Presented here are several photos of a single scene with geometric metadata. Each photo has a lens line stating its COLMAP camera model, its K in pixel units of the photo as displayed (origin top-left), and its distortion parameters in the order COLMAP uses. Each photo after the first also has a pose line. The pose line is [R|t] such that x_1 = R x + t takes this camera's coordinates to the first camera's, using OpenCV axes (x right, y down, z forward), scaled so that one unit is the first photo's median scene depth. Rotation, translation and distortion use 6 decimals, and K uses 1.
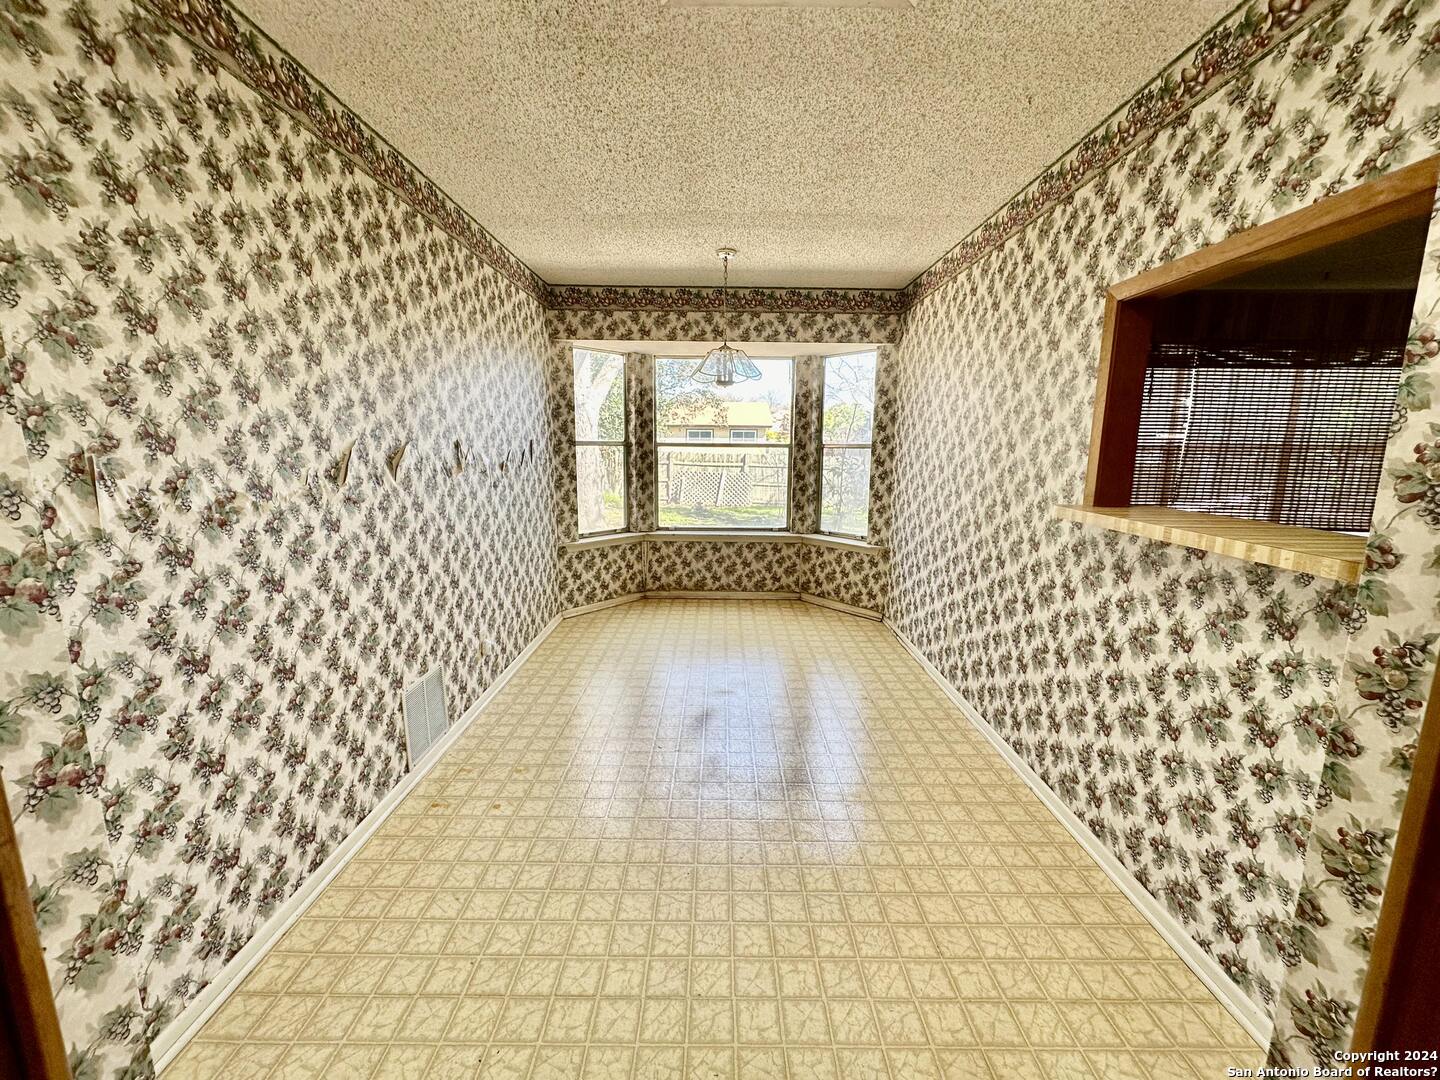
lens RADIAL K [[576.0, 0, 725.6], [0, 576.0, 538.8], [0, 0, 1]] dist [0.000176, 0.000954]
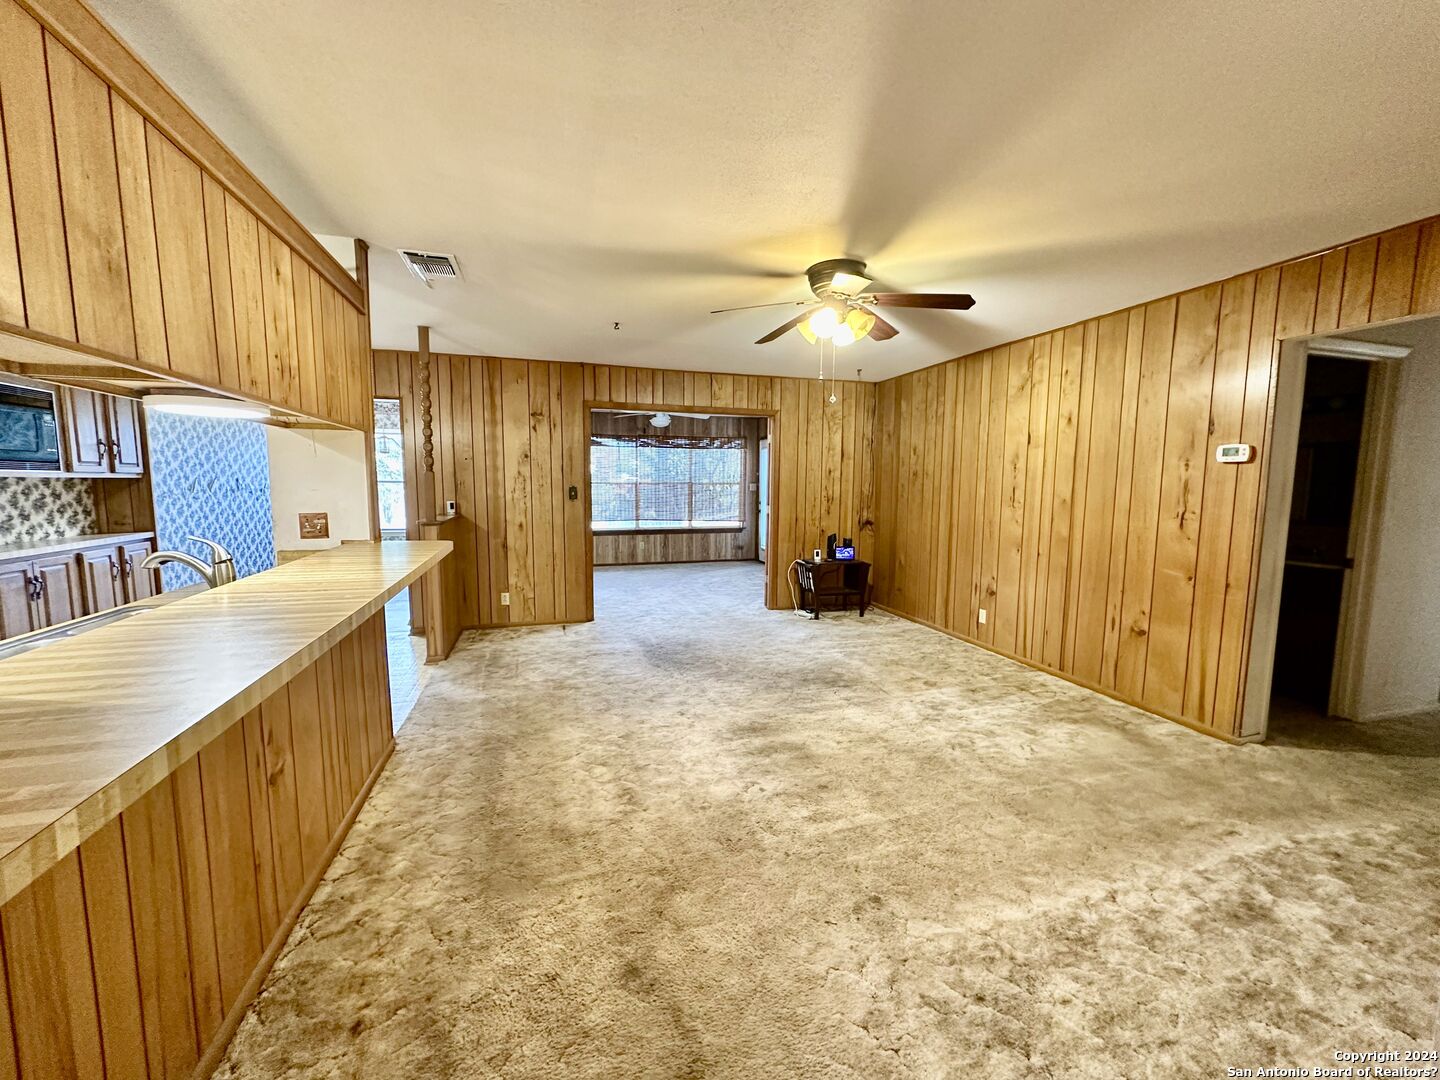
lens RADIAL K [[576.0, 0, 723.8], [0, 576.0, 539.4], [0, 0, 1]] dist [0.000176, 0.000954]
pose [[0.959824, -0.025345, 0.279456, 0.464432], [0.045211, 0.996869, -0.064874, 0.192556], [-0.276936, 0.074902, 0.957964, -1.068644]]
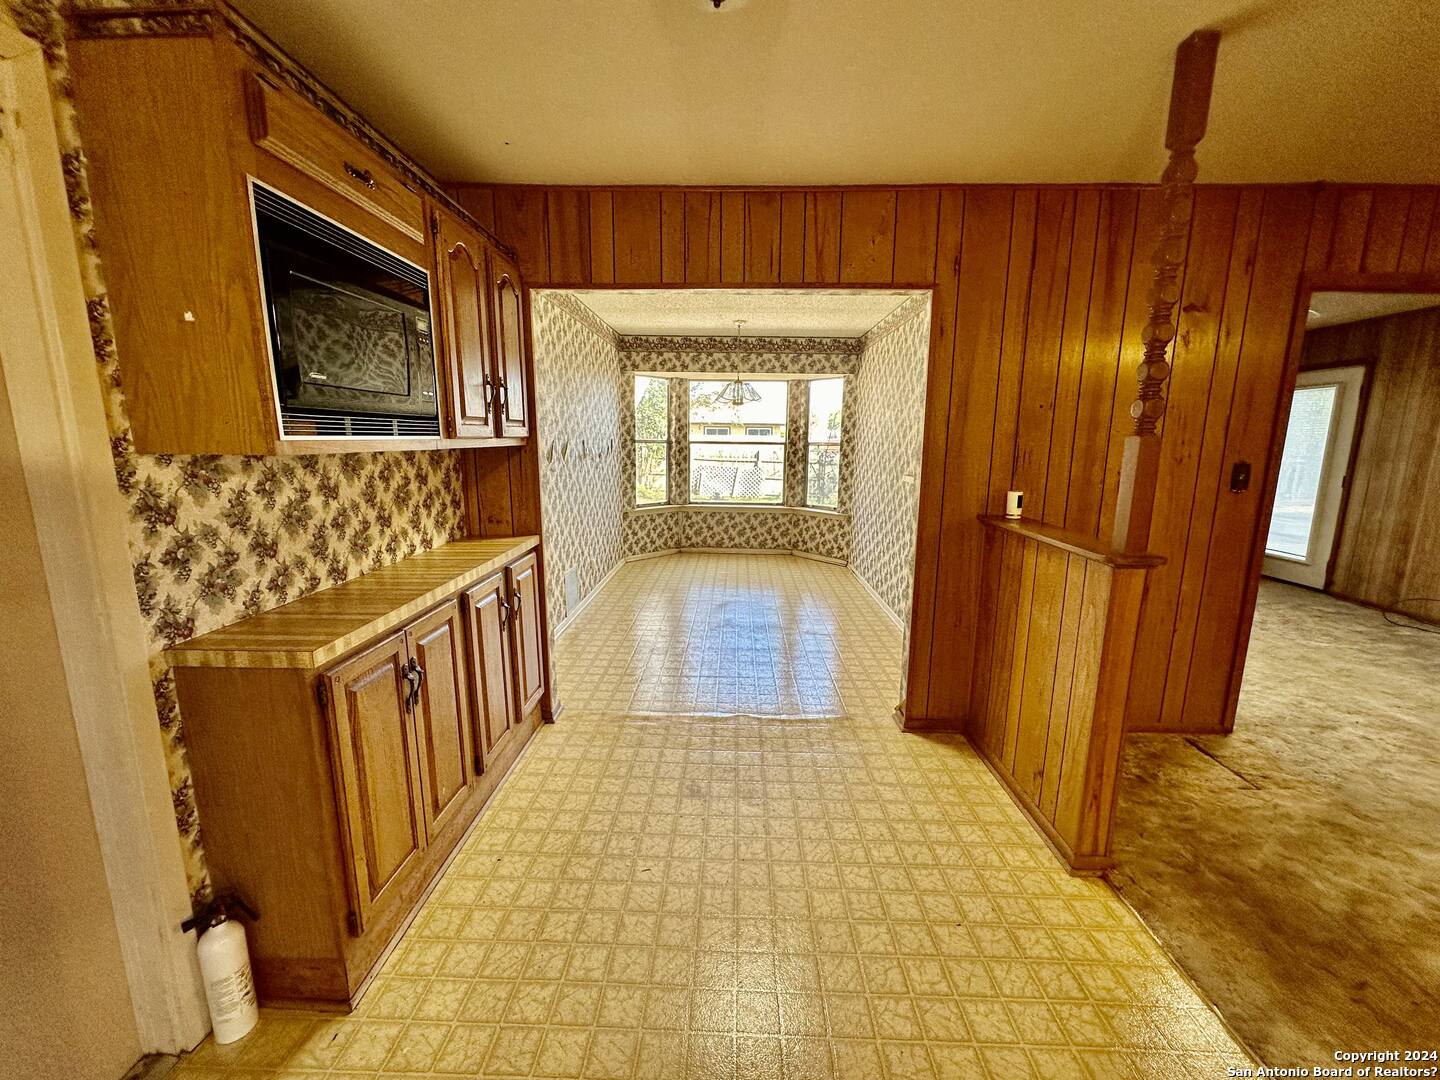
lens RADIAL K [[576.0, 0, 724.1], [0, 576.0, 538.6], [0, 0, 1]] dist [0.000176, 0.000954]
pose [[0.999509, 0.009223, -0.029937, 0.008861], [-0.009092, 0.999949, 0.004493, 0.069330], [0.029977, -0.004218, 0.999542, -0.436609]]
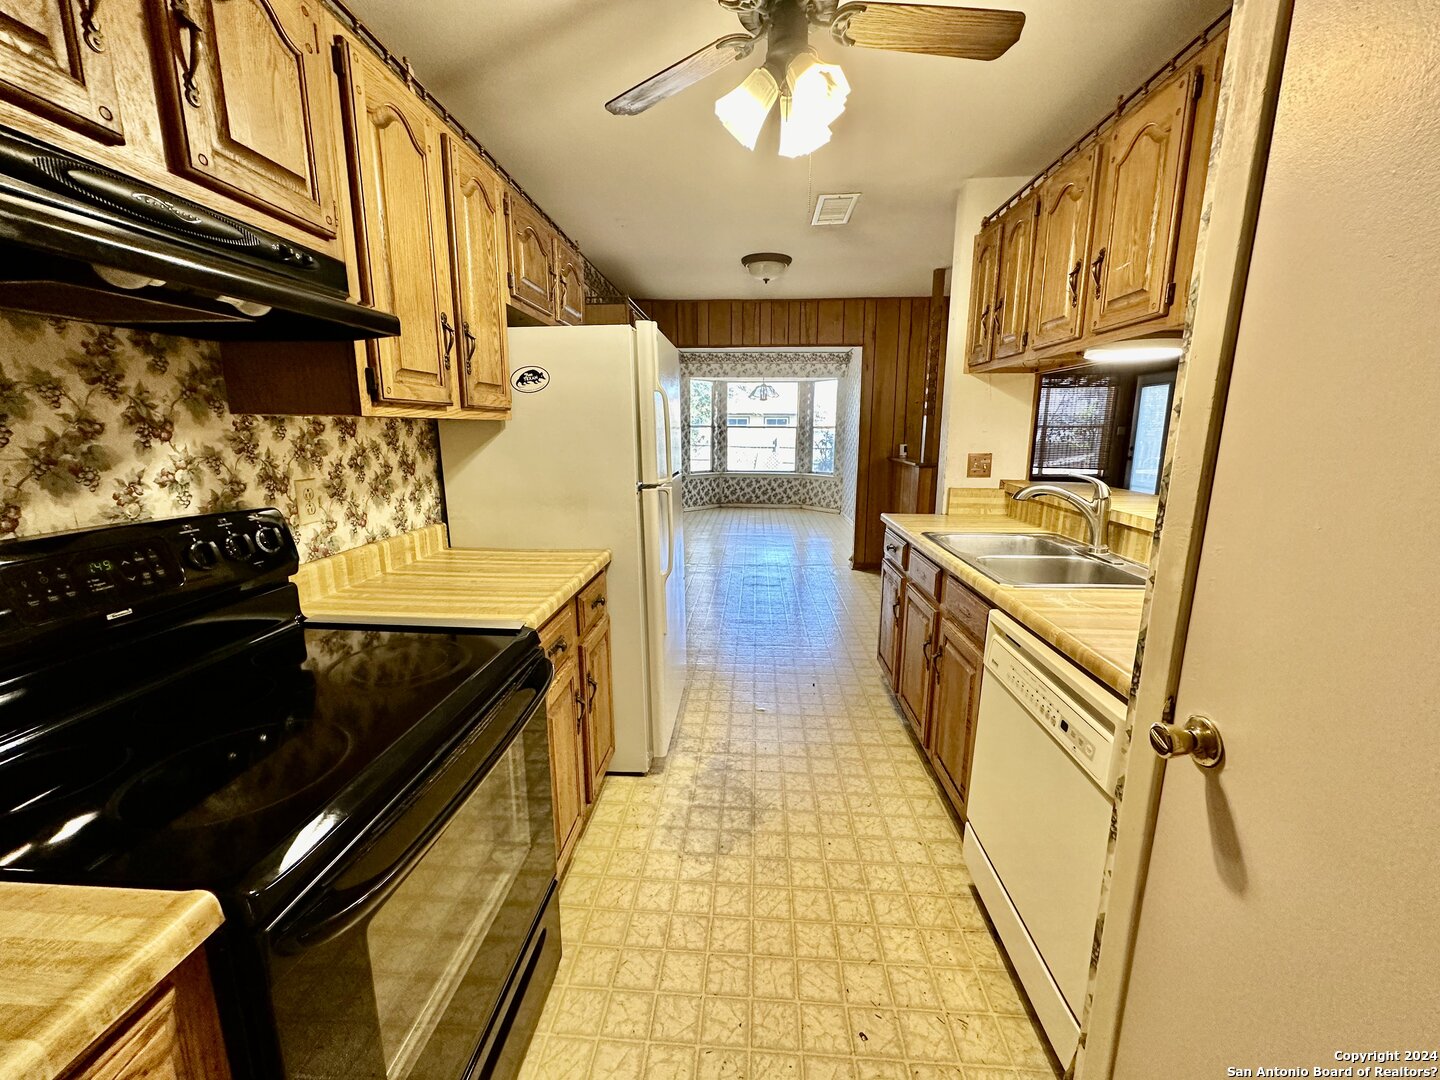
lens RADIAL K [[576.0, 0, 722.2], [0, 576.0, 537.3], [0, 0, 1]] dist [0.000176, 0.000954]
pose [[0.997932, 0.008135, -0.063765, -0.011406], [-0.007002, 0.999814, 0.017970, 0.189362], [0.063900, -0.017486, 0.997803, -1.033981]]
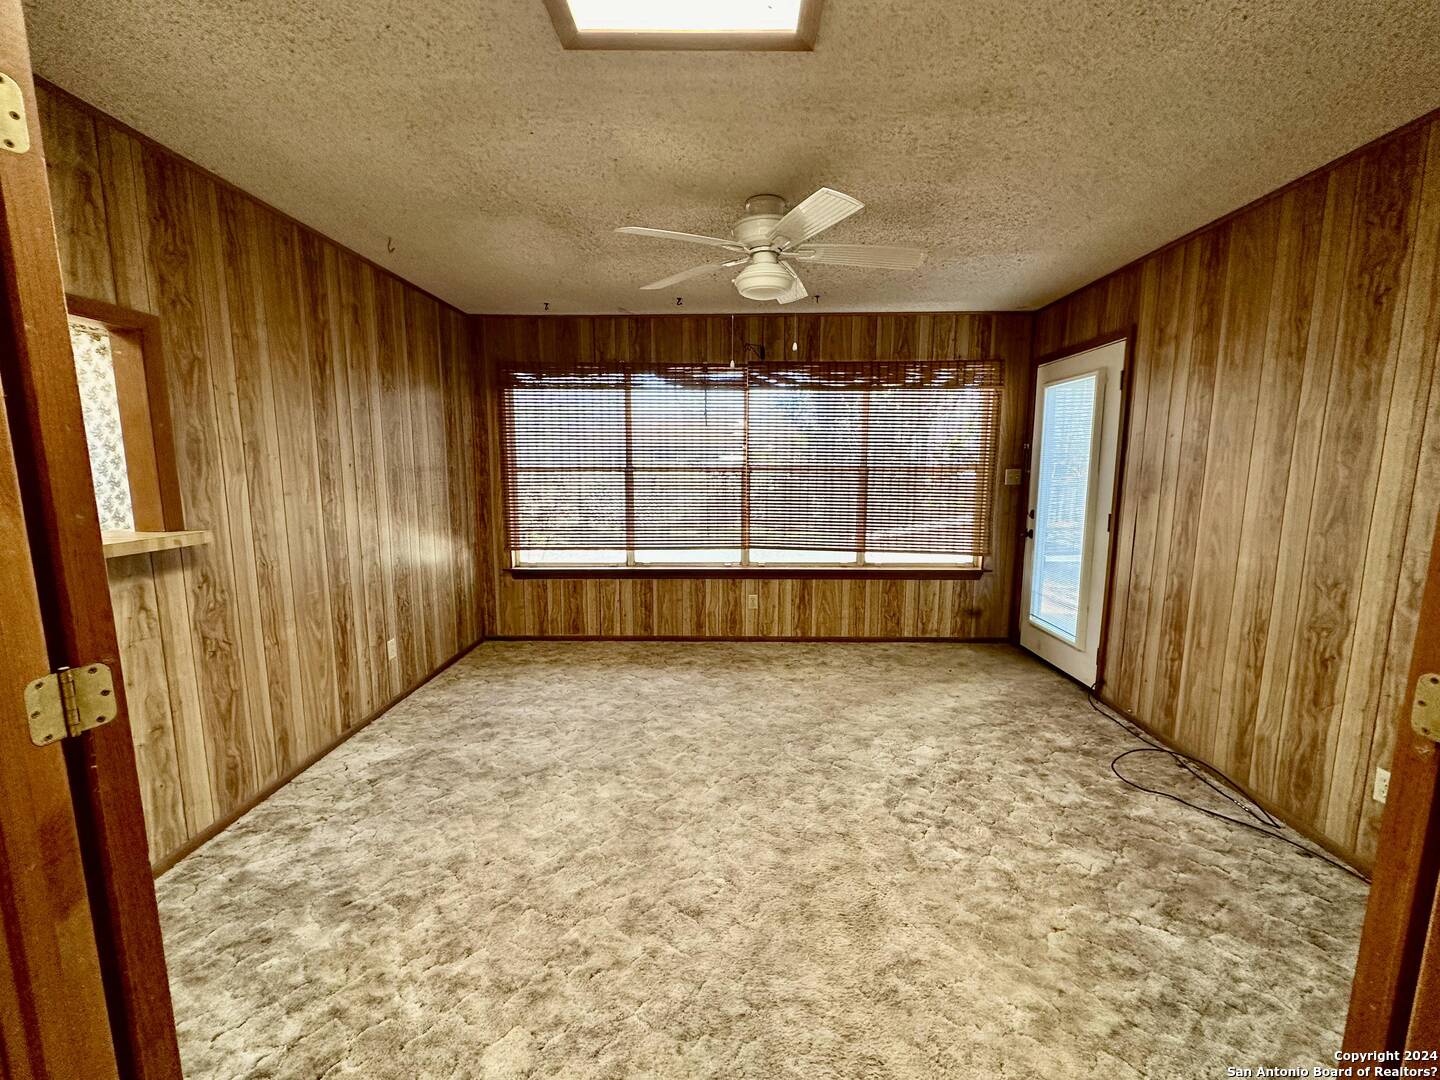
lens RADIAL K [[576.0, 0, 716.7], [0, 576.0, 544.4], [0, 0, 1]] dist [0.000176, 0.000954]
pose [[0.999646, -0.001384, -0.026586, 0.721132], [0.000870, 0.999813, -0.019310, -0.008995], [0.026608, 0.019280, 0.999460, 0.005156]]
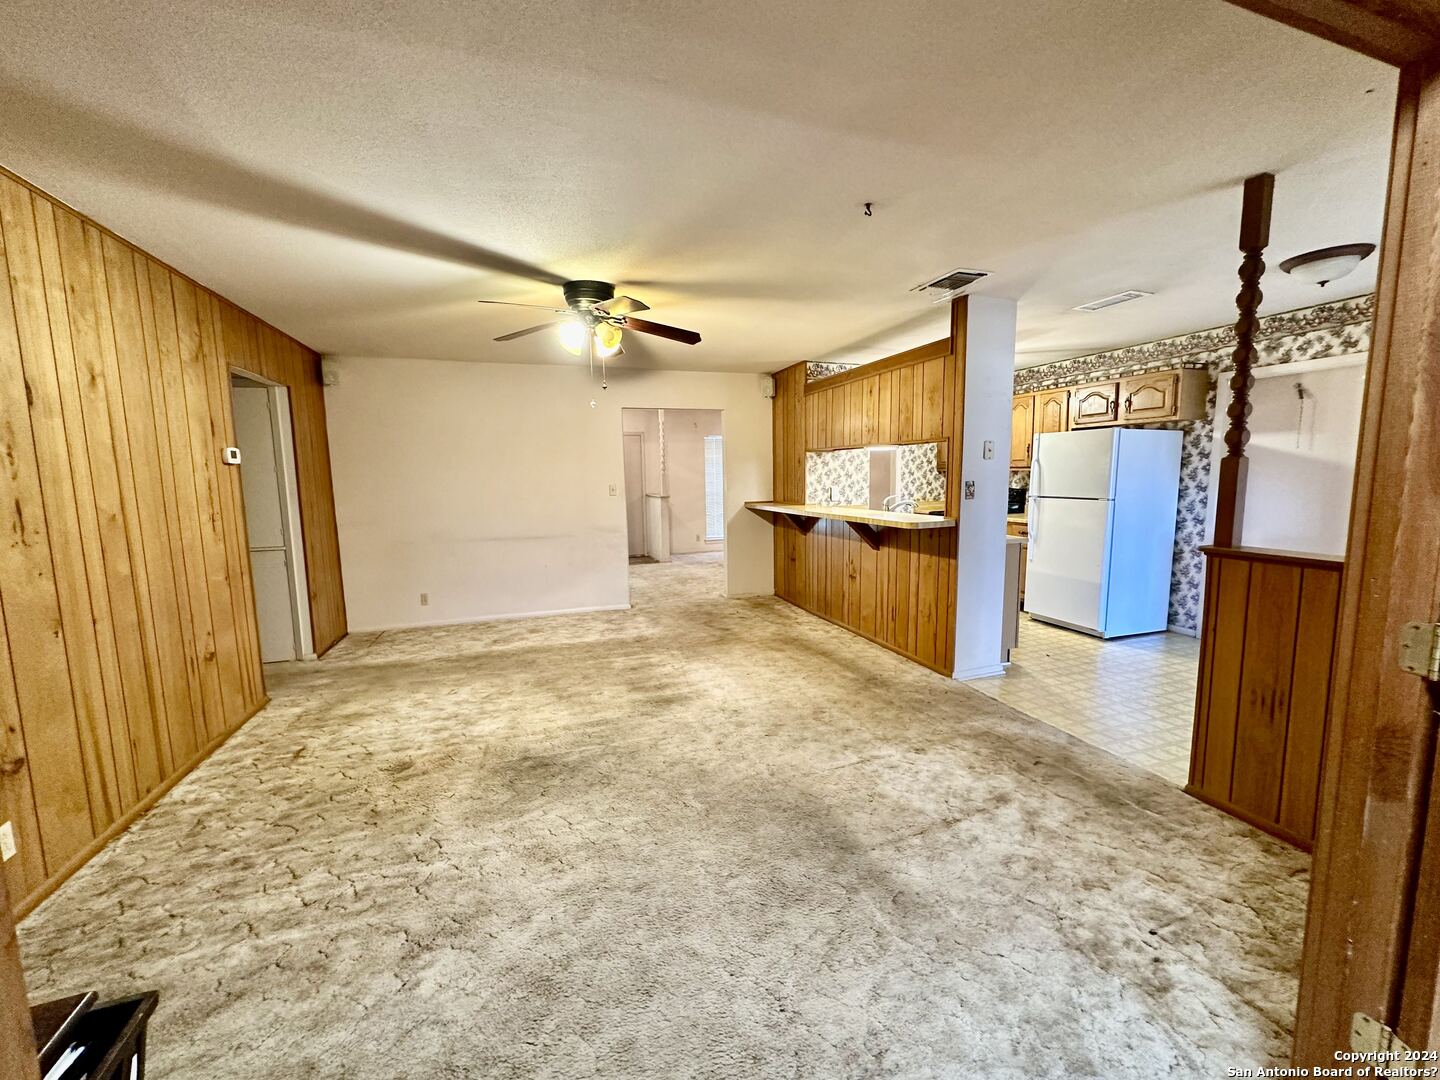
lens RADIAL K [[576.0, 0, 723.9], [0, 576.0, 543.9], [0, 0, 1]] dist [0.000176, 0.000954]
pose [[-0.949355, 0.049639, -0.310261, 0.849550], [-0.042777, 0.957829, 0.284136, -0.049526], [0.311281, 0.283018, -0.907196, 0.283058]]
